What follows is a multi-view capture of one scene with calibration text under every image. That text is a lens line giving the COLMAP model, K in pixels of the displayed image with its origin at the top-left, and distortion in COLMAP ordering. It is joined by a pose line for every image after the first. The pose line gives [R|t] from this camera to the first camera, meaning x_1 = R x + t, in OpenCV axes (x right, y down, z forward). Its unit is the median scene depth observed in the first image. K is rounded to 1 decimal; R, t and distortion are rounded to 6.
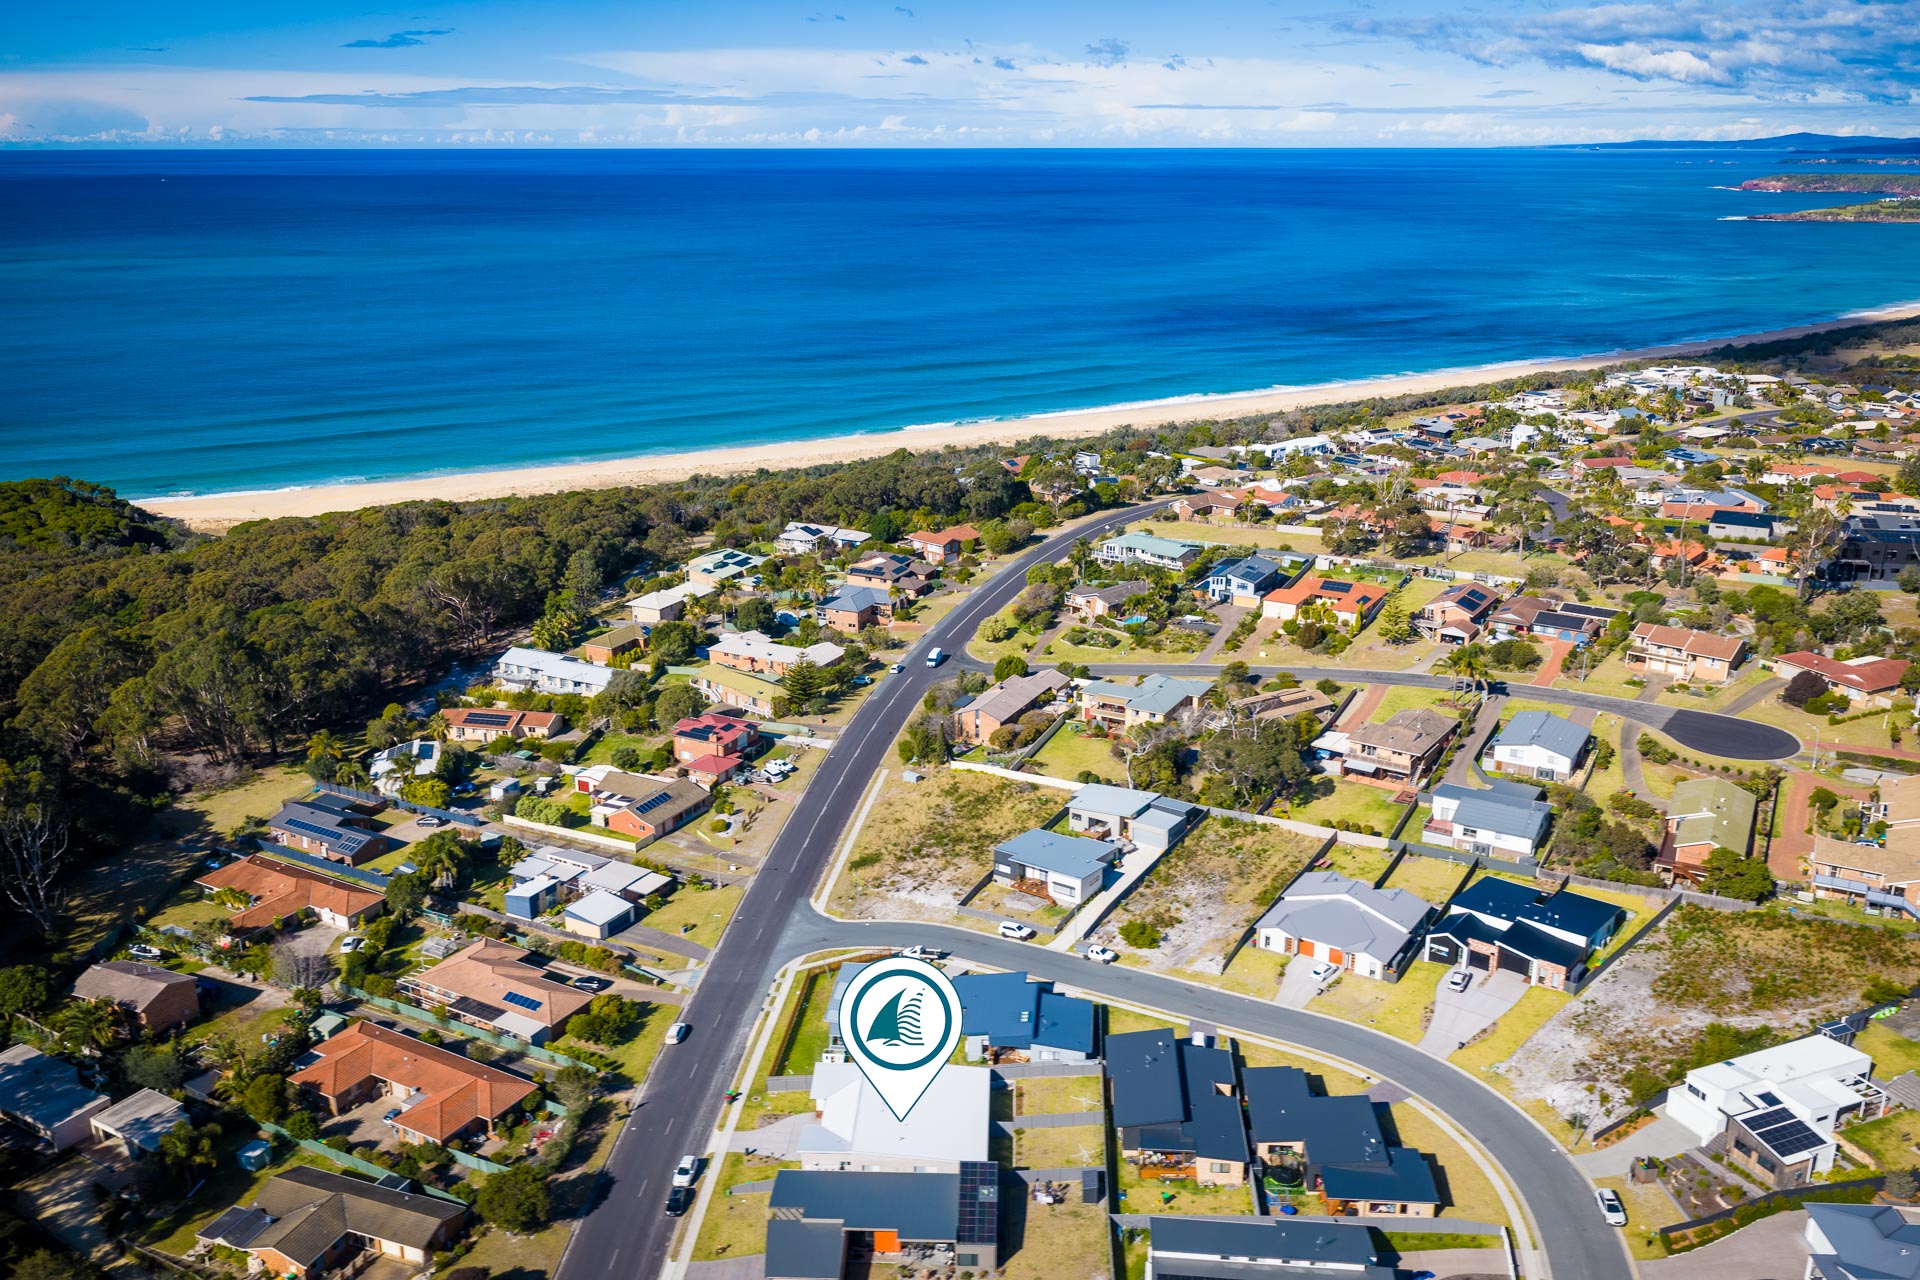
lens RADIAL K [[1583.6, 0, 953.0], [0, 1583.6, 643.3], [0, 0, 1]] dist [0.022942, -0.035522]
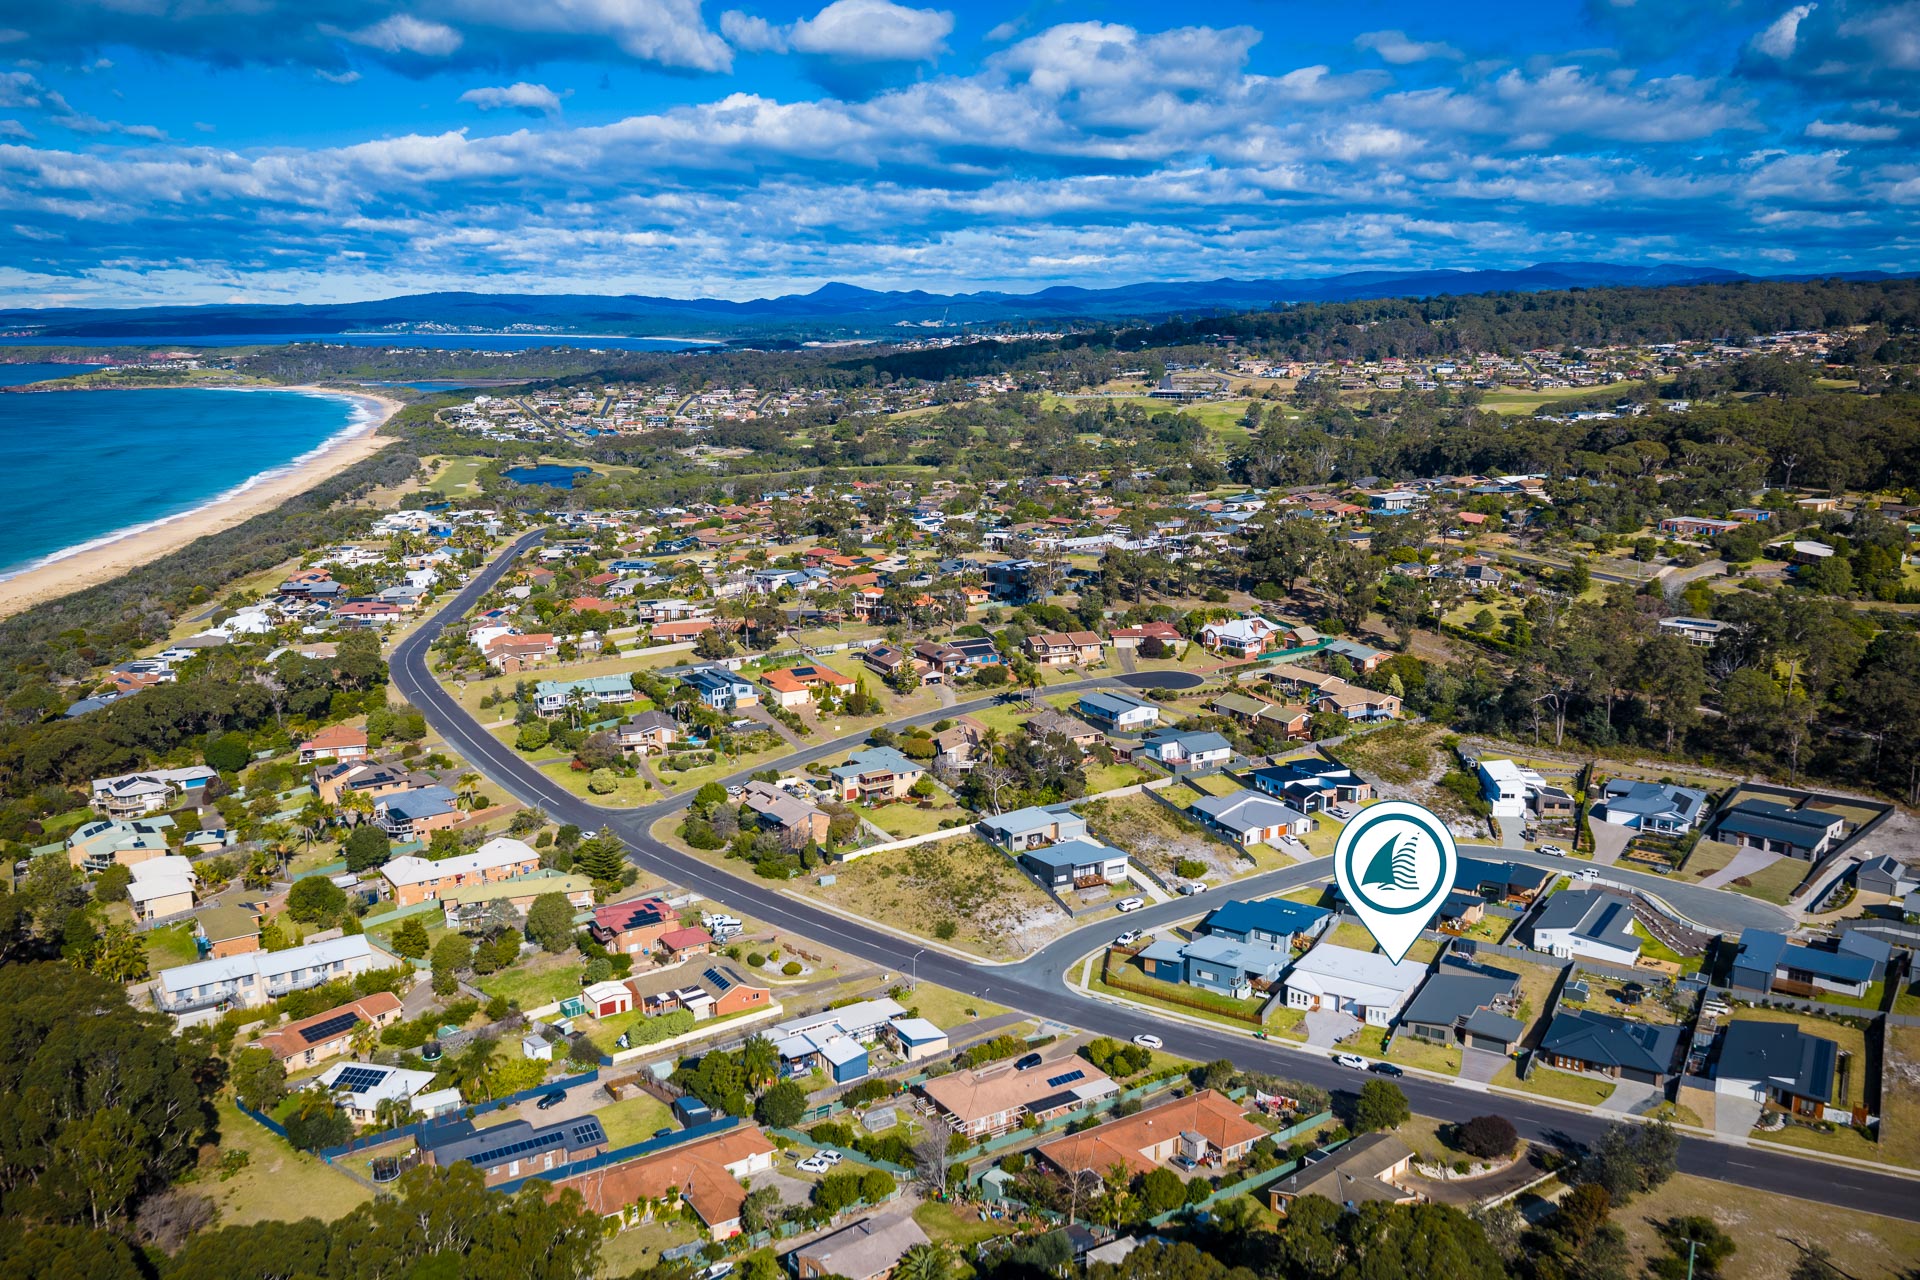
lens RADIAL K [[1583.6, 0, 953.0], [0, 1583.6, 643.3], [0, 0, 1]] dist [0.022942, -0.035522]
pose [[0.472301, -0.177887, 0.863300, -0.893592], [0.264911, 0.962790, 0.053457, -0.107998], [-0.840686, 0.203450, 0.501851, 0.333066]]
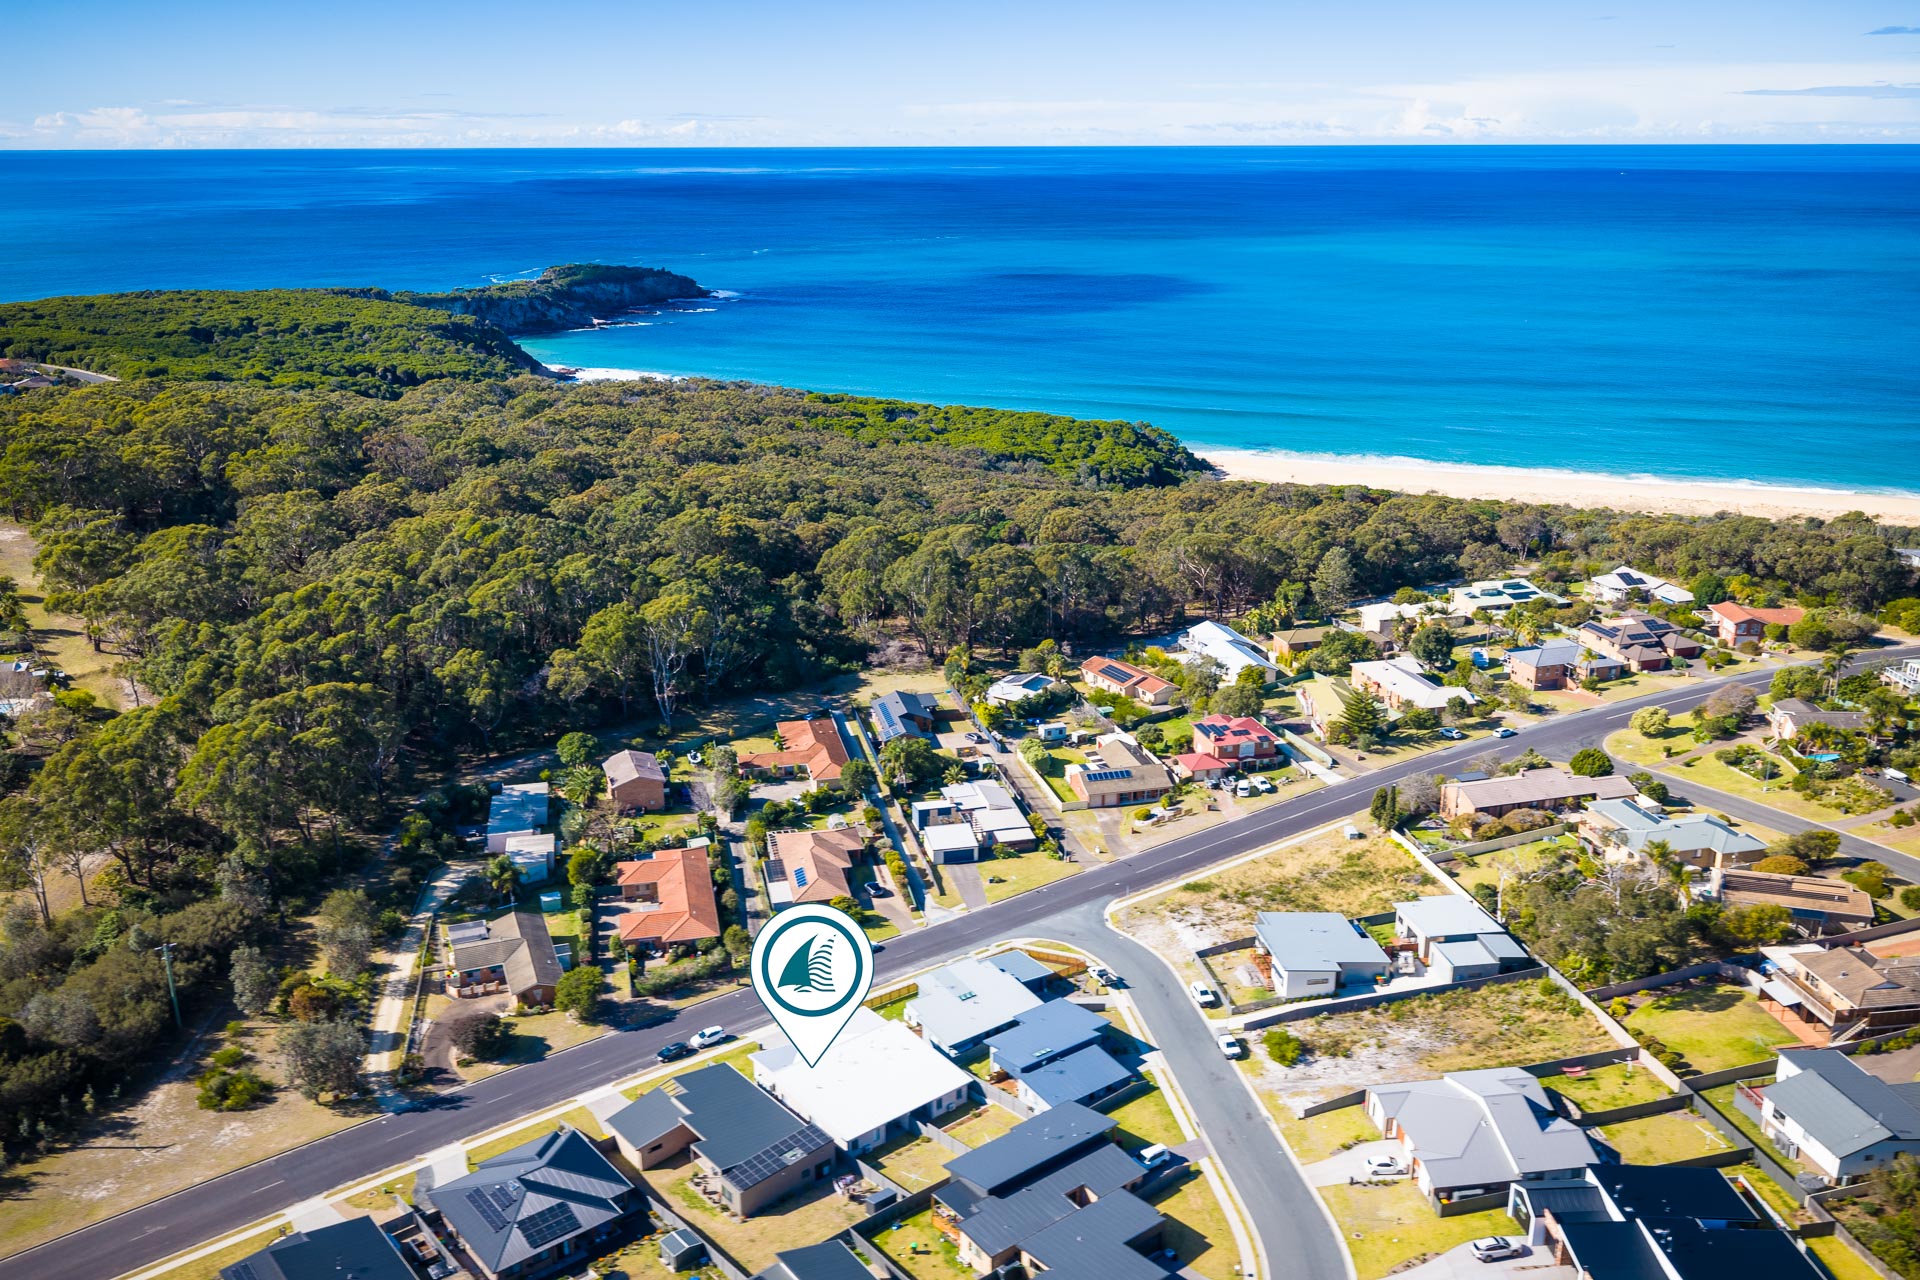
lens RADIAL K [[1583.6, 0, 953.0], [0, 1583.6, 643.3], [0, 0, 1]] dist [0.022942, -0.035522]
pose [[0.668572, 0.224639, -0.708907, 0.437343], [-0.222550, 0.970034, 0.097497, -0.058542], [0.709565, 0.092583, 0.698531, 0.189099]]
